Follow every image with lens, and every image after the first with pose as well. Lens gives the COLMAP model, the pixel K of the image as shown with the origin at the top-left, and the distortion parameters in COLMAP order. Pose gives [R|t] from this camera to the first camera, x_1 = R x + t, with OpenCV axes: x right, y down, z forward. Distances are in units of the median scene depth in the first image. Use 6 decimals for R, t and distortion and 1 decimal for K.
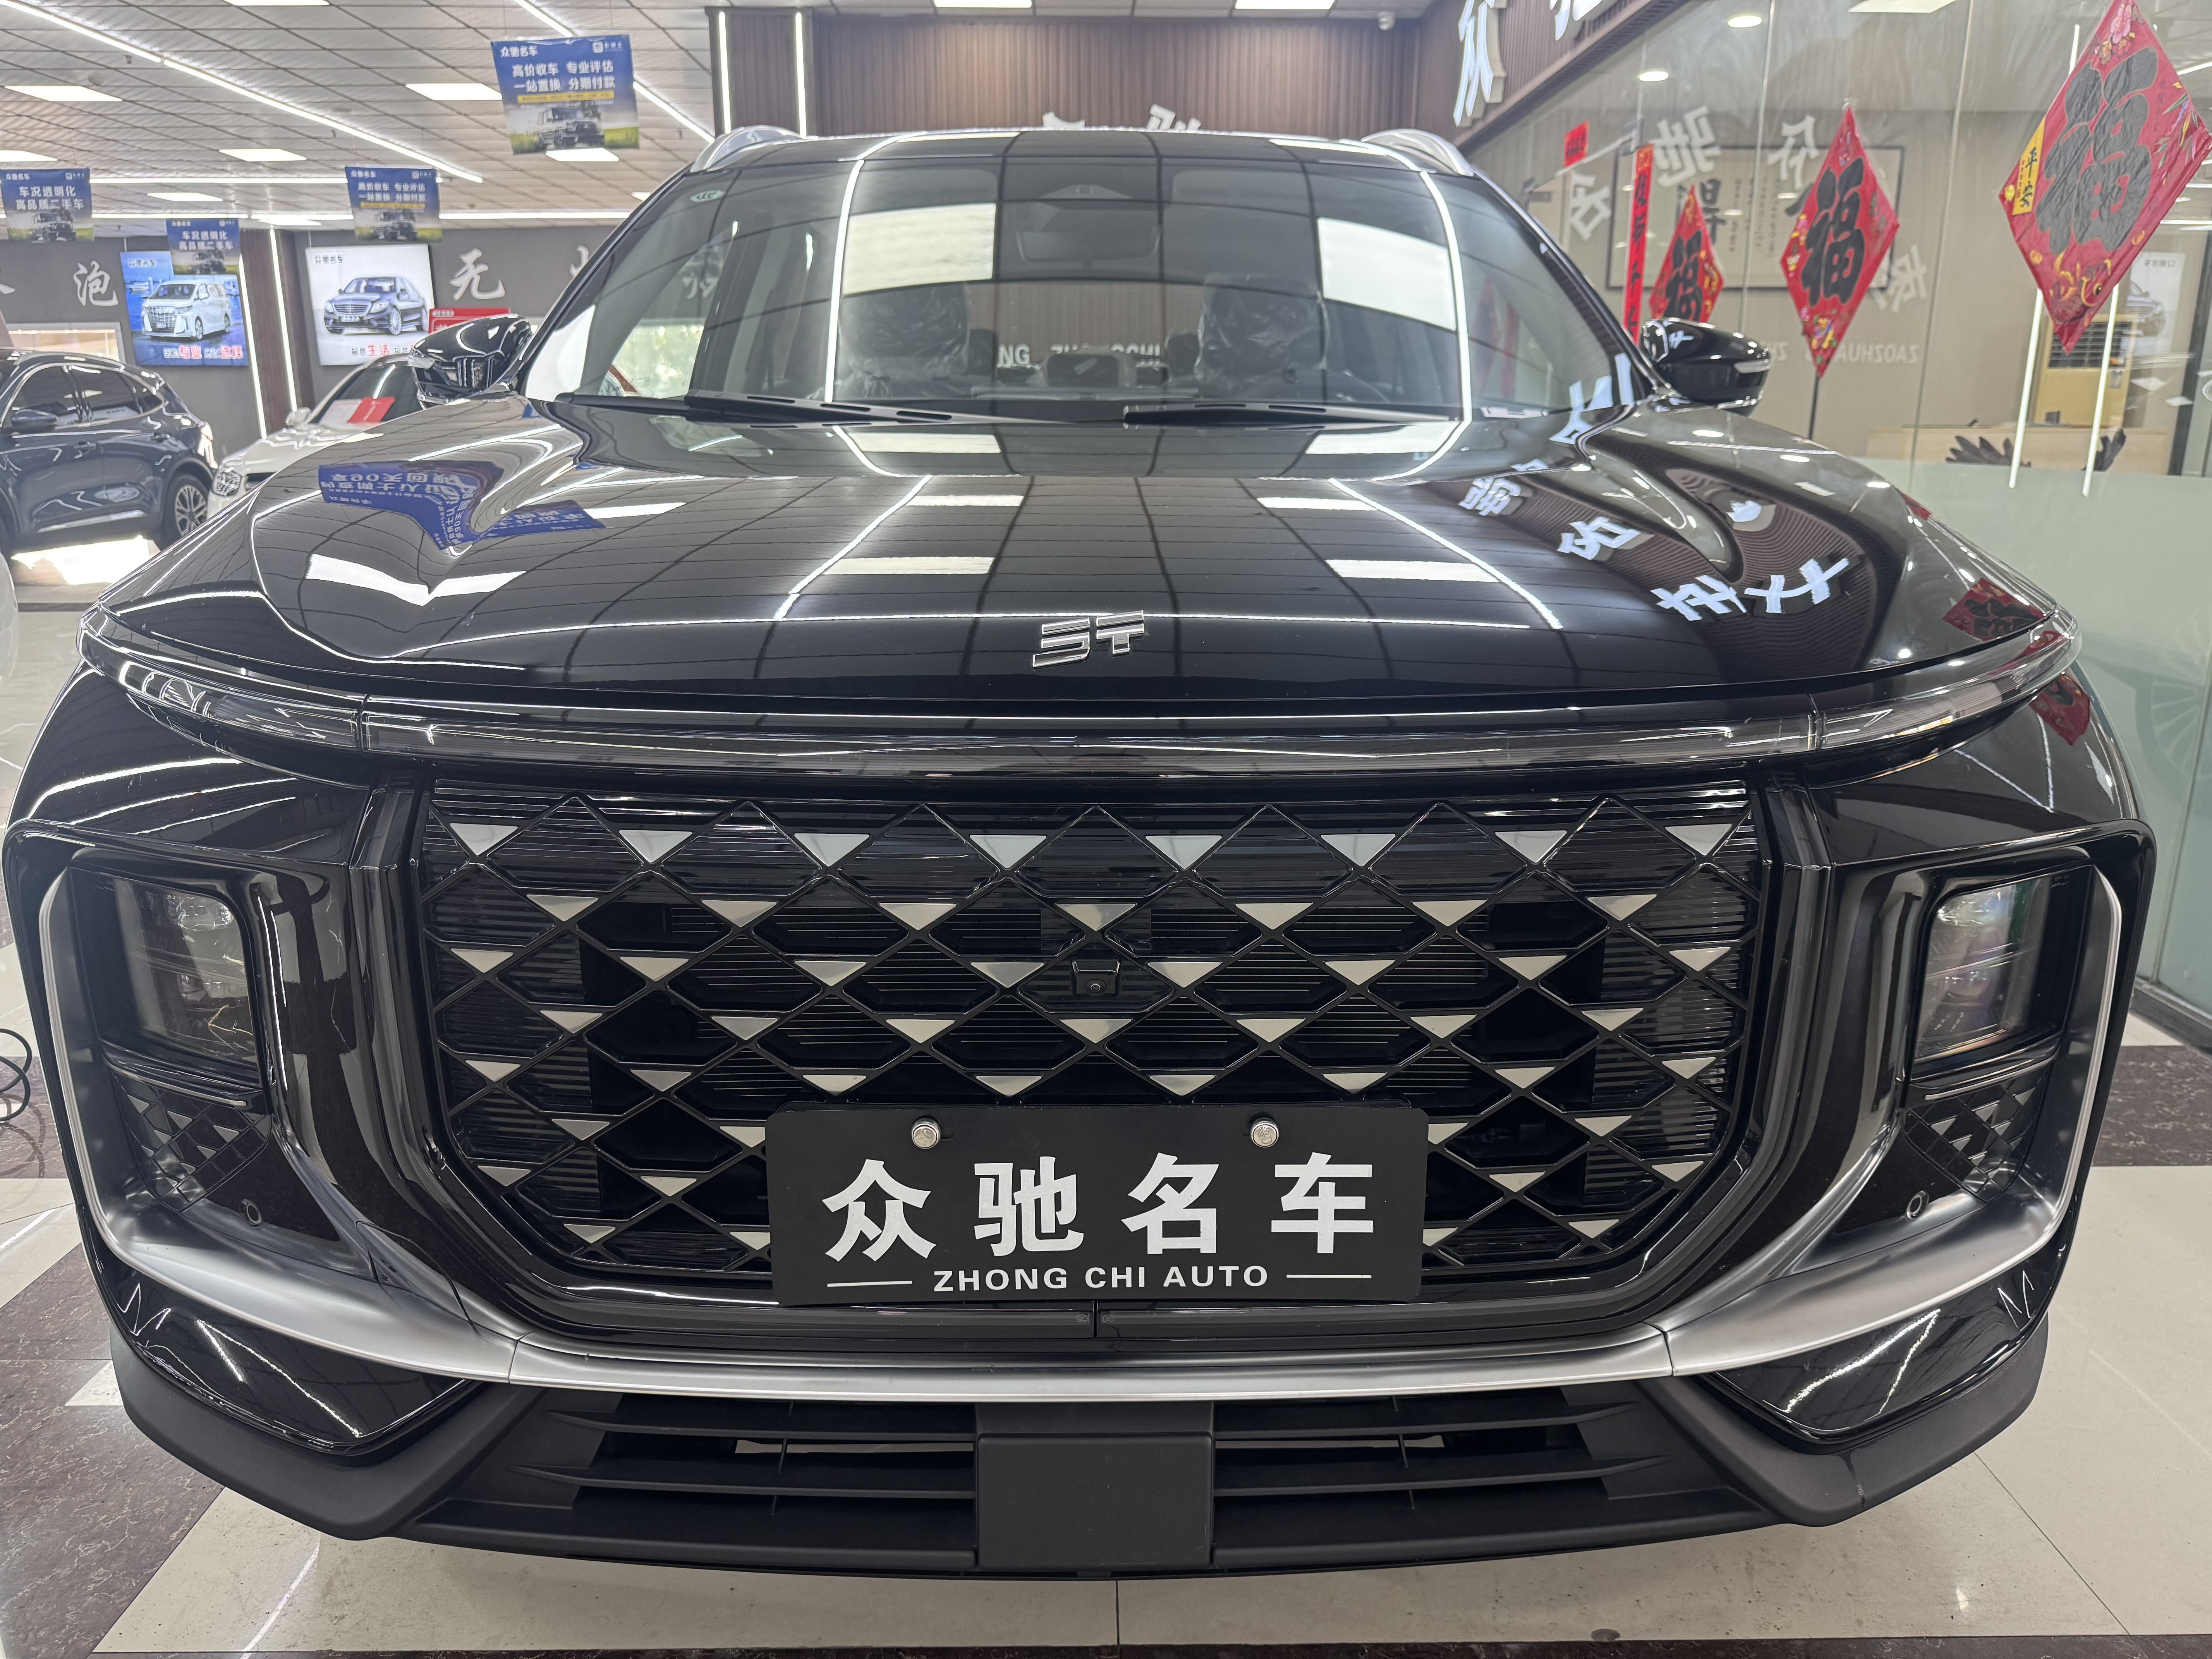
lens RADIAL K [[1560.2, 0, 1101.2], [0, 1560.2, 826.5], [0, 0, 1]] dist [0.019968, -0.030704]
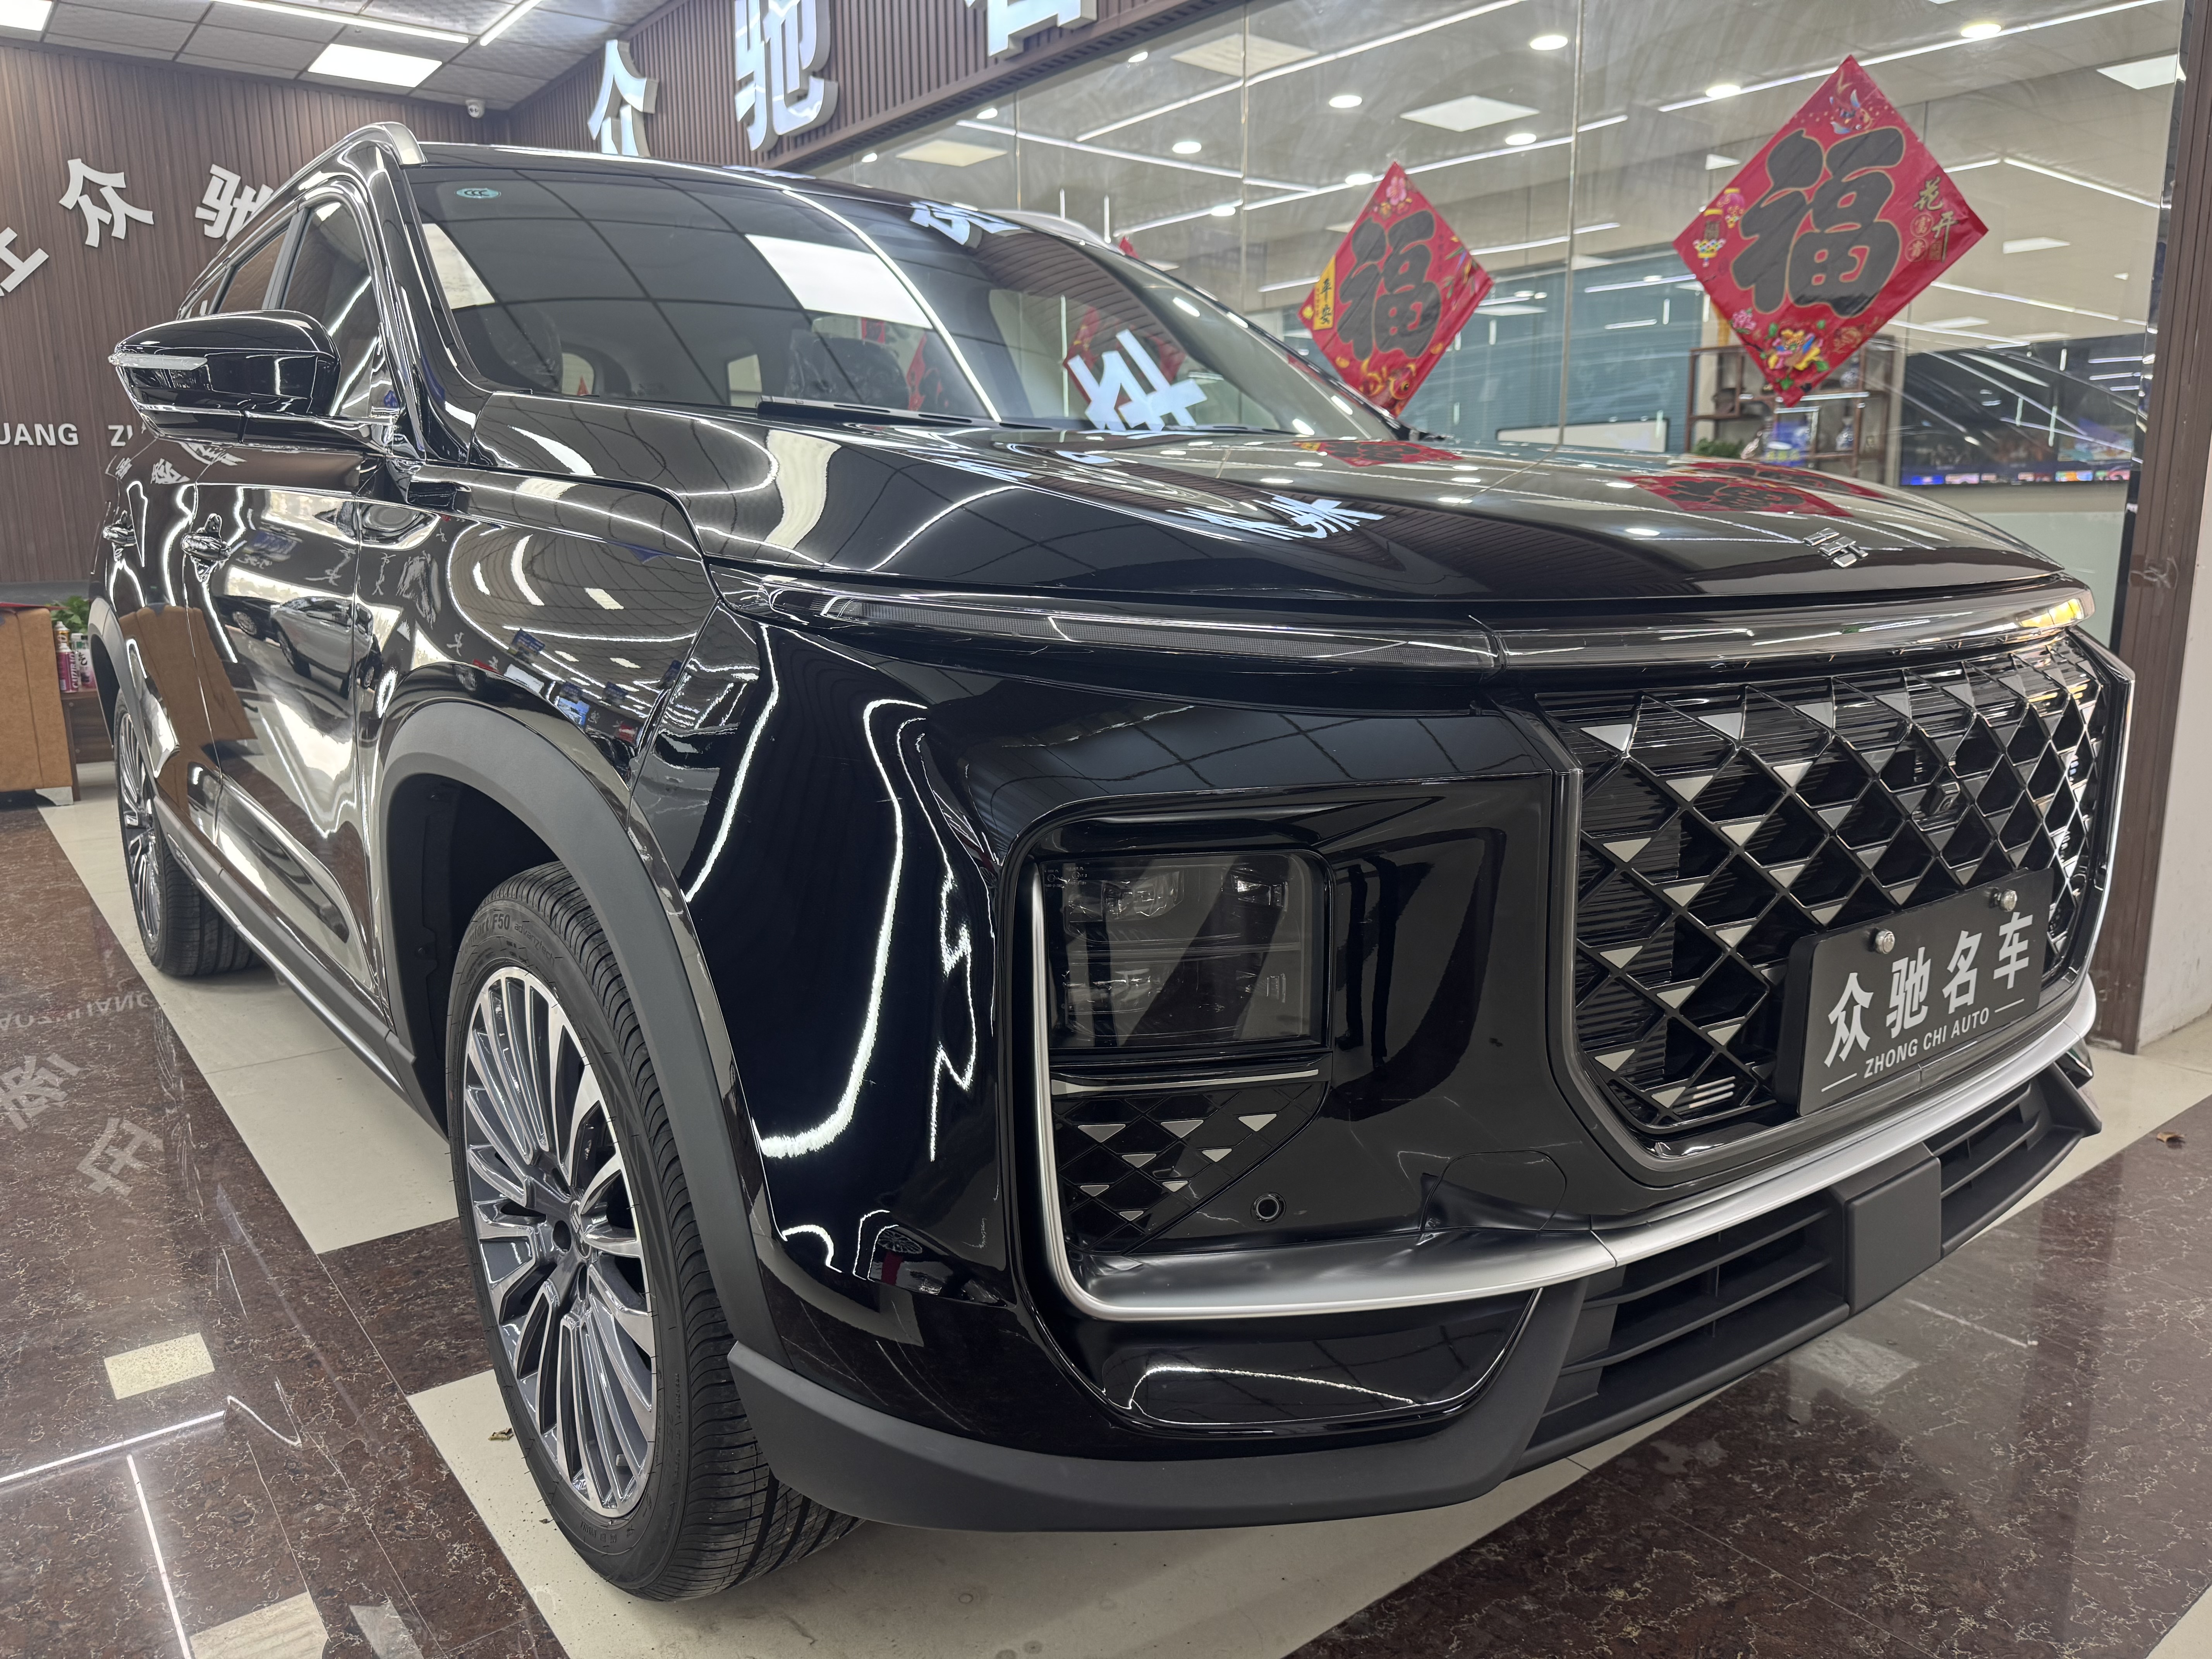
lens RADIAL K [[1559.7, 0, 1097.9], [0, 1559.7, 837.9], [0, 0, 1]] dist [0.021111, -0.034907]
pose [[0.800610, -0.124633, 0.586080, -1.214386], [0.160163, 0.987051, -0.008888, 0.025052], [-0.577383, 0.100985, 0.810204, 0.319028]]
